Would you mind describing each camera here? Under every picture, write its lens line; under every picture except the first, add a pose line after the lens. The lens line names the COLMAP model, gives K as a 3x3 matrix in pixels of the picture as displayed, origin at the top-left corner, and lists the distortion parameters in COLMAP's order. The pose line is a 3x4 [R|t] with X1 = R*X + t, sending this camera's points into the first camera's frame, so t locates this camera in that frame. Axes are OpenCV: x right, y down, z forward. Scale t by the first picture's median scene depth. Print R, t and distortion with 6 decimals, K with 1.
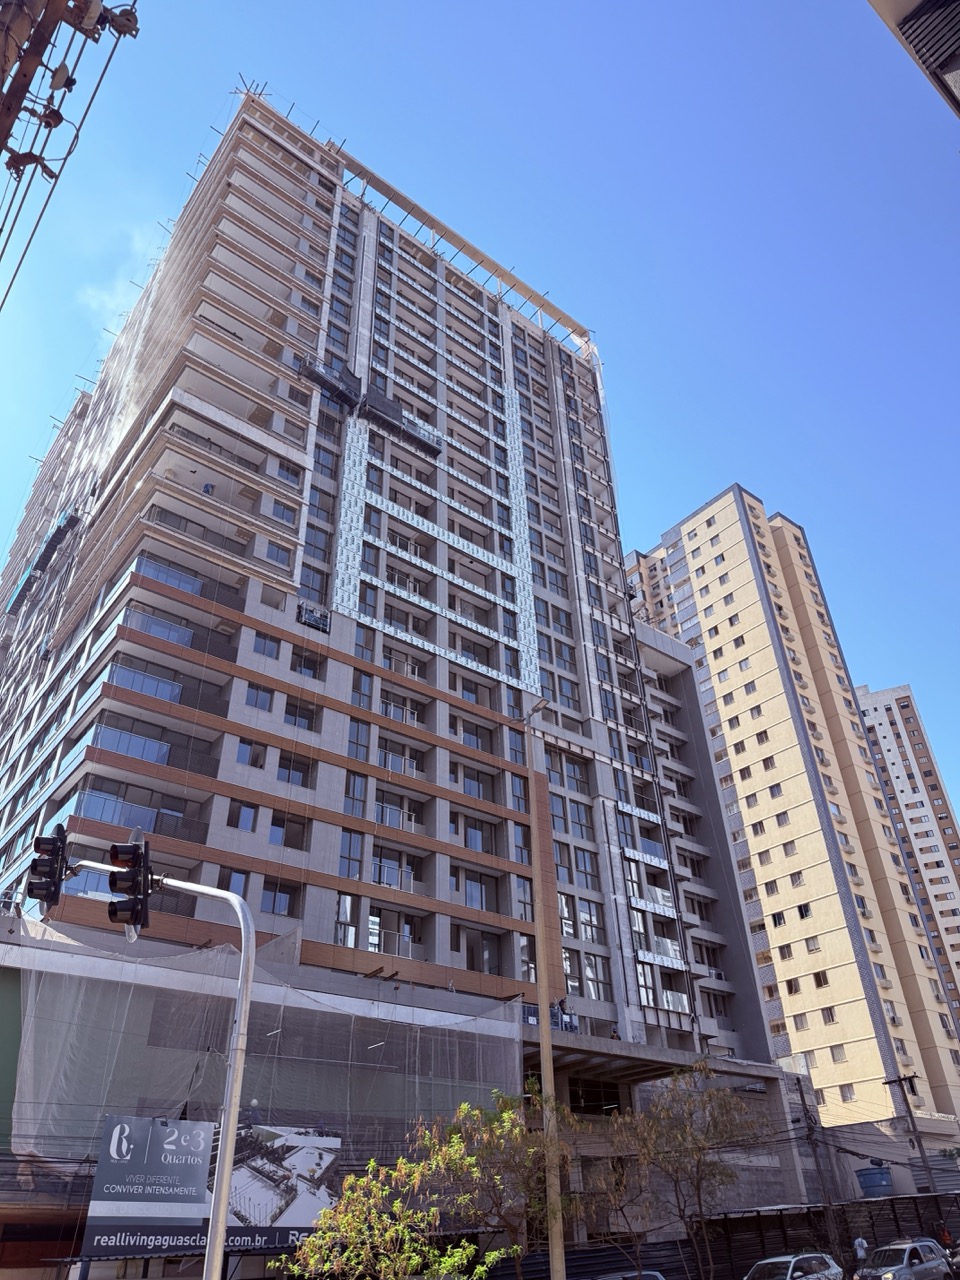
lens RADIAL K [[898.5, 0, 480.0], [0, 898.5, 640.0], [0, 0, 1]] dist [0.169415, -0.303664]
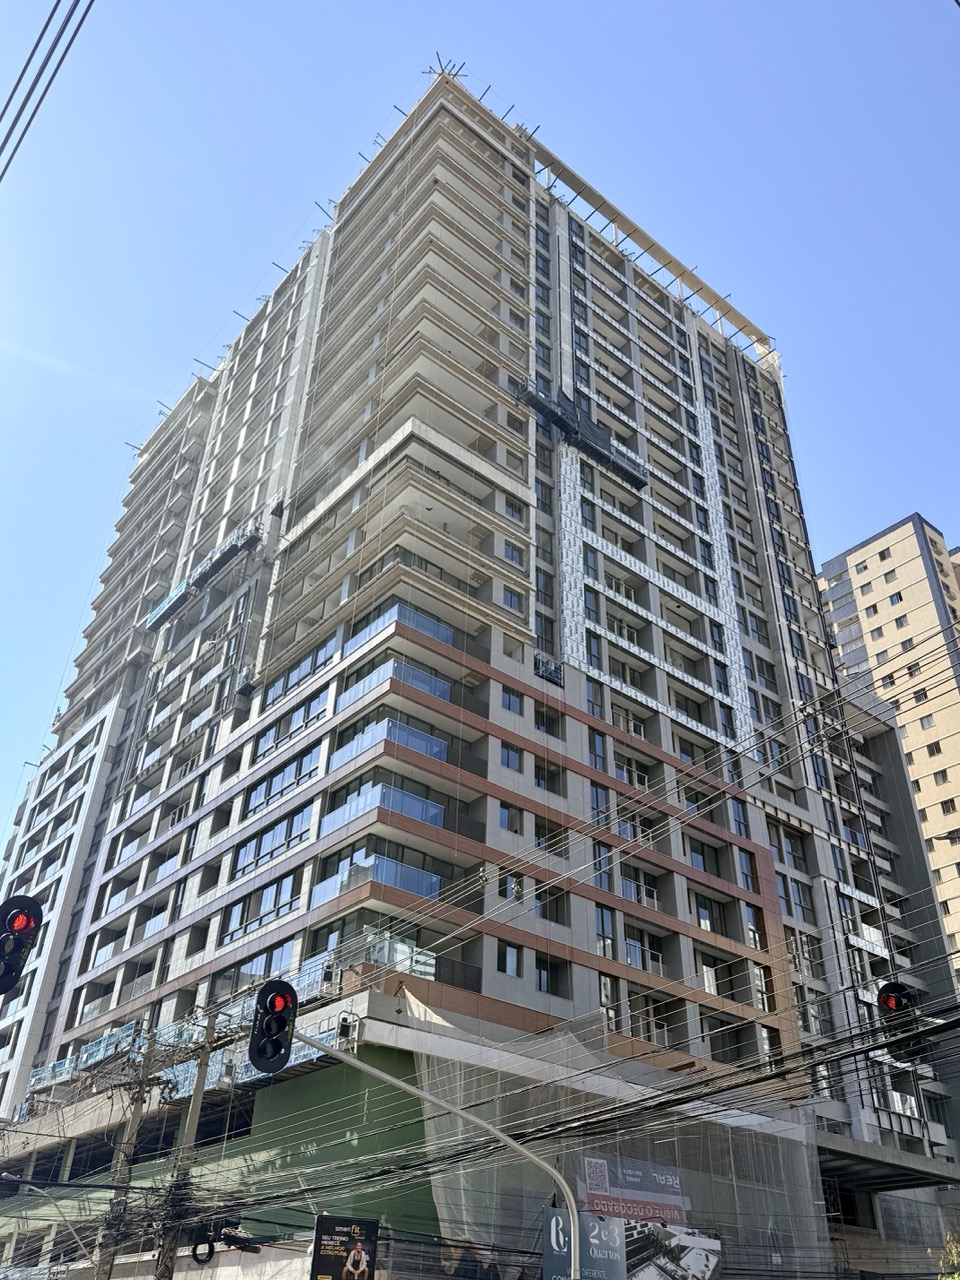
lens RADIAL K [[1054.8, 0, 480.0], [0, 1054.8, 640.0], [0, 0, 1]] dist [0.167860, -0.300539]
pose [[0.998343, 0.055806, -0.014009, -0.201841], [-0.055800, 0.998442, 0.000786, -0.044200], [0.014031, -0.000003, 0.999902, -0.080474]]
